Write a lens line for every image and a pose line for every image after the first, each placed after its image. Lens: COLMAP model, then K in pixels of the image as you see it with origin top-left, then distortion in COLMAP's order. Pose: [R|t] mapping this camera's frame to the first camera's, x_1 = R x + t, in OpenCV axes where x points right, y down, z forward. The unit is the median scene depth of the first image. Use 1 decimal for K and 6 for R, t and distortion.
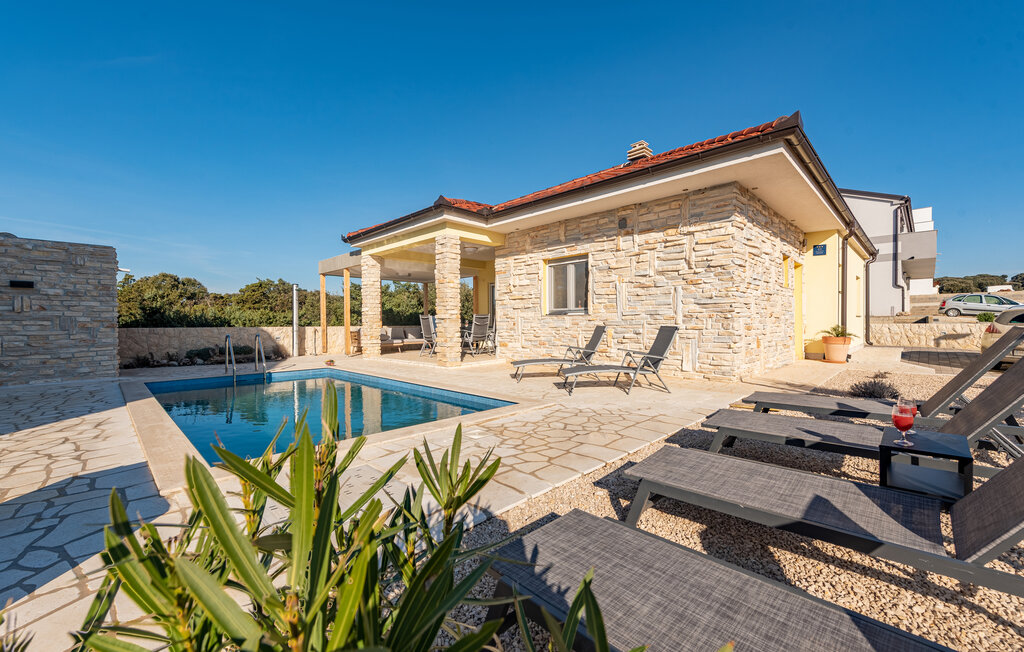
lens RADIAL K [[411.2, 0, 518.1], [0, 411.2, 333.0], [0, 0, 1]] dist [0.011172, -0.002308]
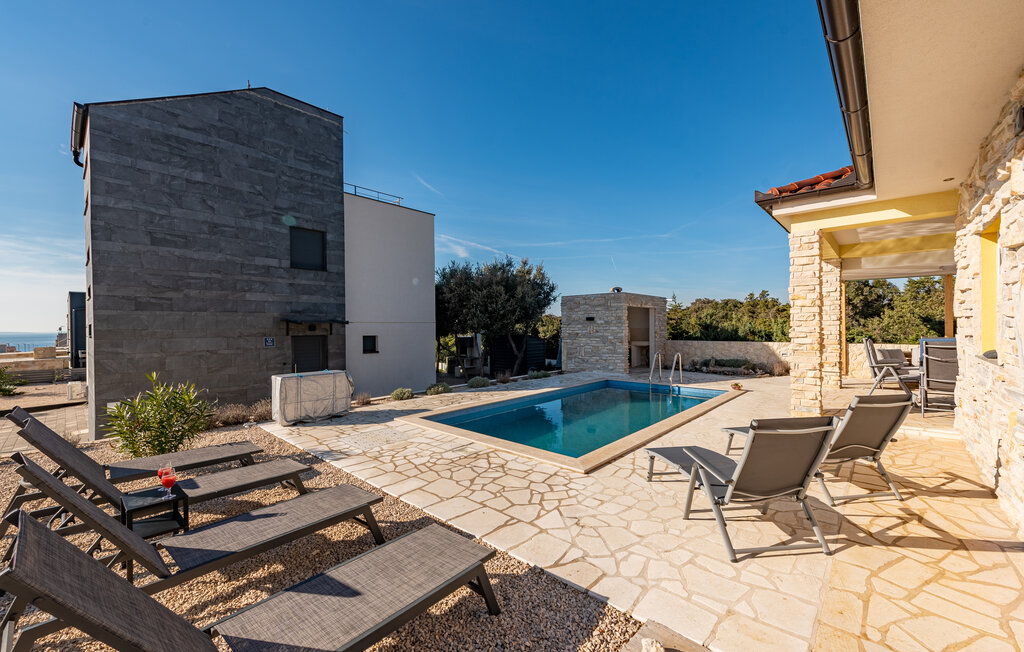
lens RADIAL K [[411.2, 0, 504.1], [0, 411.2, 319.8], [0, 0, 1]] dist [0.011172, -0.002308]
pose [[0.011954, -0.008324, -0.999894, 0.520617], [-0.011167, 0.999902, -0.008458, -0.072535], [0.999866, 0.011267, 0.011860, 0.462990]]
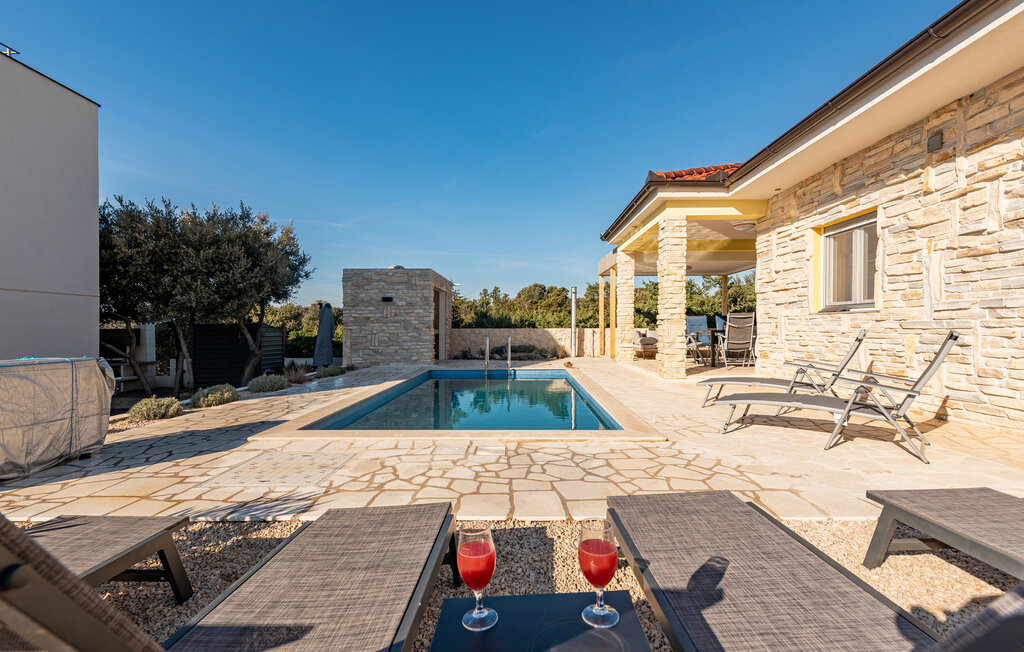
lens RADIAL K [[461.1, 0, 516.8], [0, 461.1, 327.8], [0, 0, 1]] dist [0.031153, -0.004283]
pose [[0.688039, 0.005409, -0.725654, 0.275978], [-0.017739, 0.999799, -0.009368, -0.004368], [0.725457, 0.019318, 0.687997, 0.147722]]
